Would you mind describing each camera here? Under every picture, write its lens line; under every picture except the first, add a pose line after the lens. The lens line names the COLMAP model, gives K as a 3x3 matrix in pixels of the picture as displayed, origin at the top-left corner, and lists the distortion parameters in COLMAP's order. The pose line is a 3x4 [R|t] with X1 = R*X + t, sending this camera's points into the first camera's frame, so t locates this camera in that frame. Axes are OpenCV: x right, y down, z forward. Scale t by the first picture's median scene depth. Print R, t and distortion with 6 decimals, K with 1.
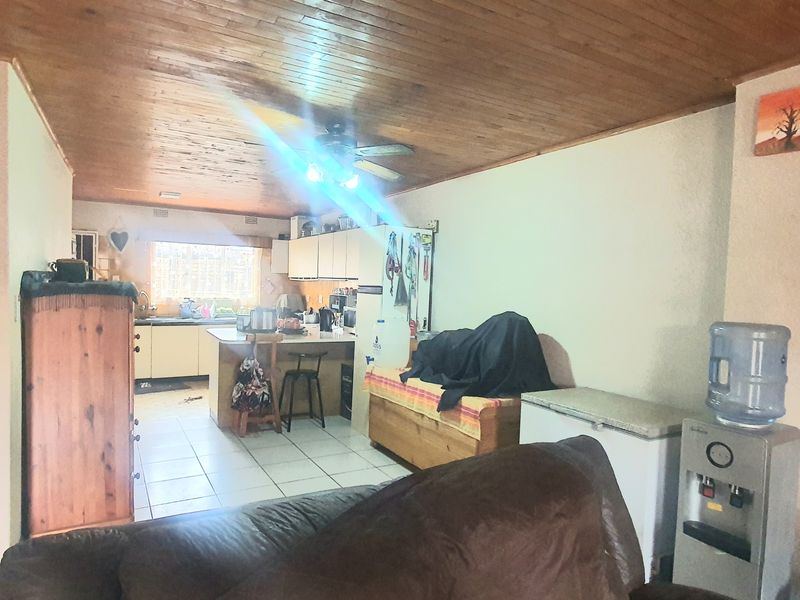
lens RADIAL K [[513.9, 0, 400.2], [0, 513.9, 306.2], [0, 0, 1]] dist [0.004831, 0.000813]
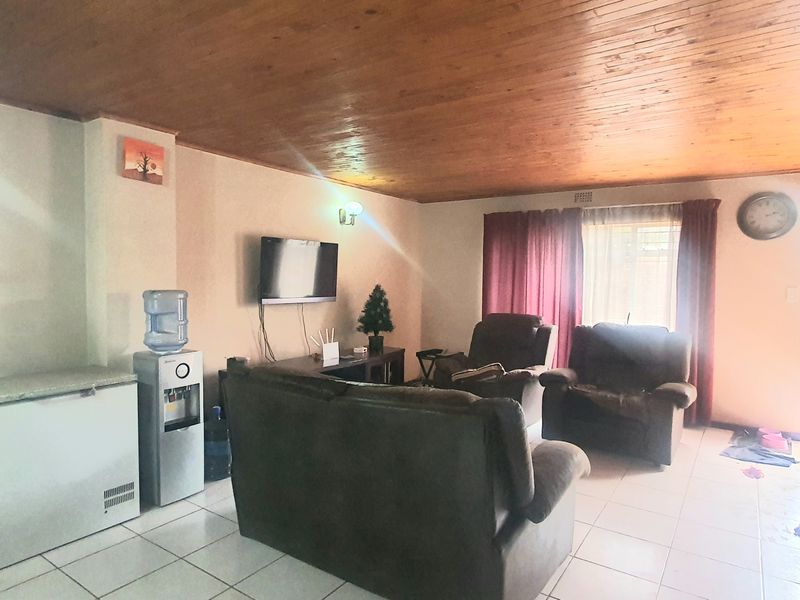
lens RADIAL K [[513.9, 0, 400.2], [0, 513.9, 306.2], [0, 0, 1]] dist [0.004831, 0.000813]
pose [[-0.431558, -0.086573, 0.897922, -0.470531], [0.017068, 0.994422, 0.104080, -0.030717], [-0.901924, 0.060242, -0.427673, 0.446363]]
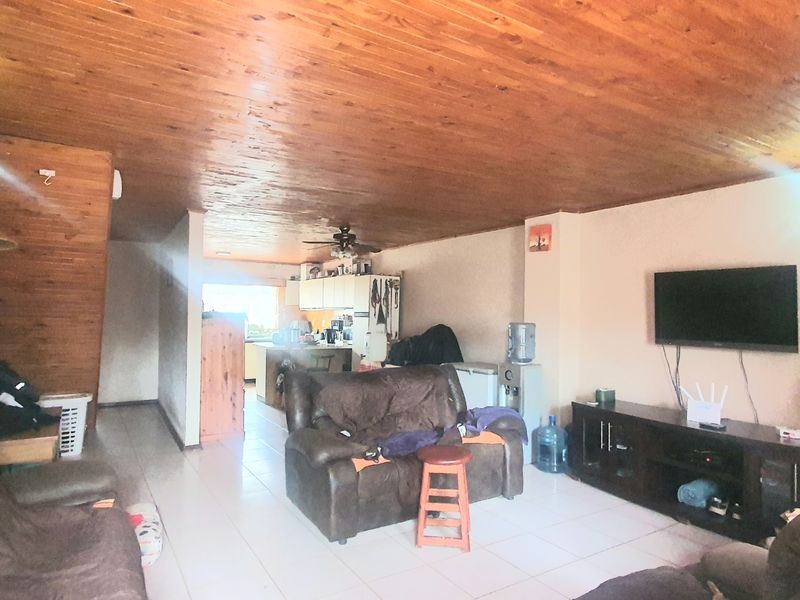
lens RADIAL K [[513.9, 0, 400.2], [0, 513.9, 306.2], [0, 0, 1]] dist [0.004831, 0.000813]
pose [[0.999255, -0.017045, 0.034630, 0.006638], [0.019041, 0.998126, -0.058156, 0.038131], [-0.033573, 0.058772, 0.997707, -0.613546]]
